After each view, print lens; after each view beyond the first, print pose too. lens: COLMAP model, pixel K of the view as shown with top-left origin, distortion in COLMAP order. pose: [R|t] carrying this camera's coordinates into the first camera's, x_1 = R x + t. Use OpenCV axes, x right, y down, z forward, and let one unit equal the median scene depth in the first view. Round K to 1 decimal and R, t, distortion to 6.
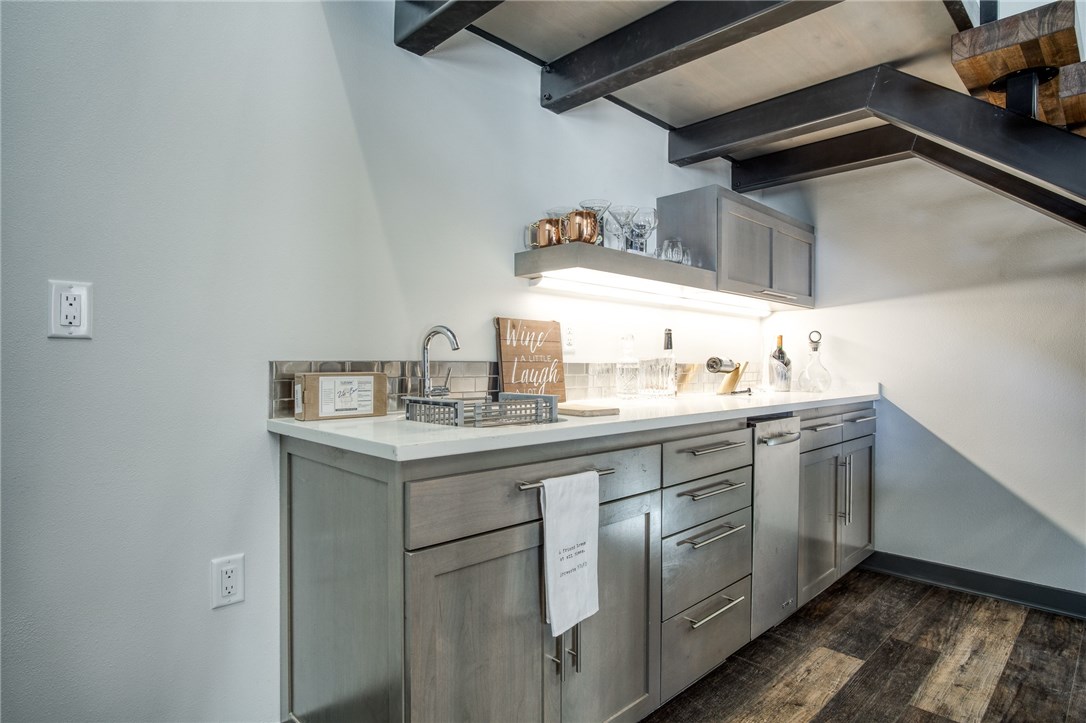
lens RADIAL K [[585.1, 0, 542.2], [0, 585.1, 362.0], [0, 0, 1]] dist [-0.029258, 0.005573]
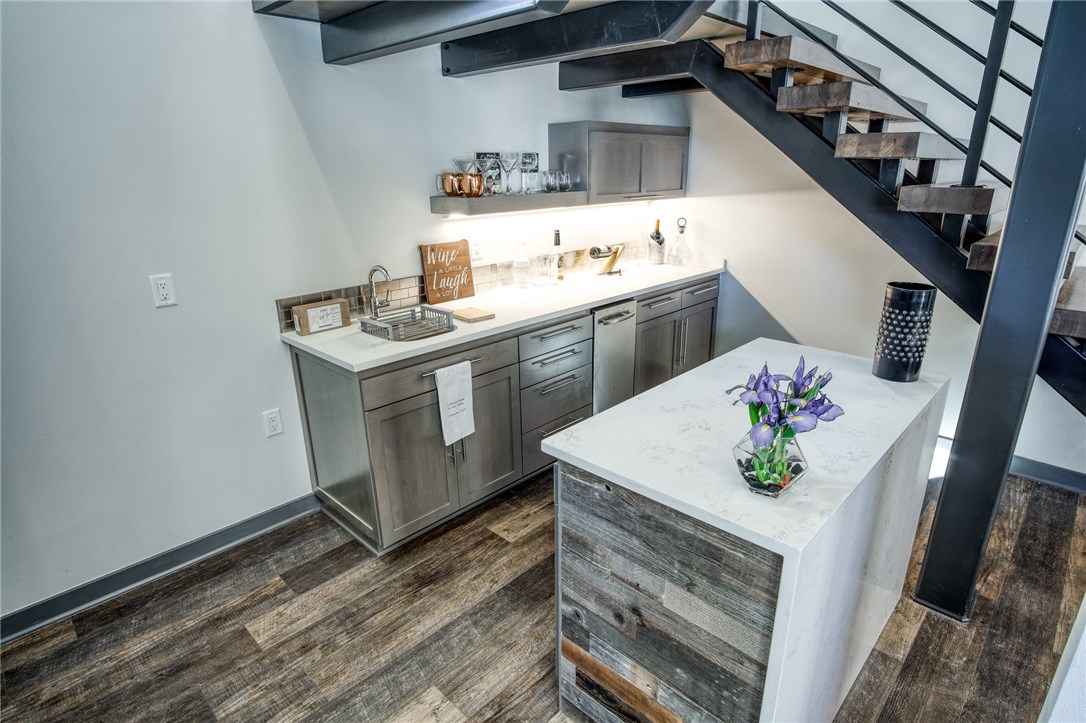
lens RADIAL K [[585.1, 0, 543.1], [0, 585.1, 365.1], [0, 0, 1]] dist [-0.029258, 0.005573]
pose [[0.999367, -0.028462, 0.021358, 0.189840], [0.020062, 0.946370, 0.322461, -0.255873], [-0.029391, -0.321829, 0.946342, -0.487544]]
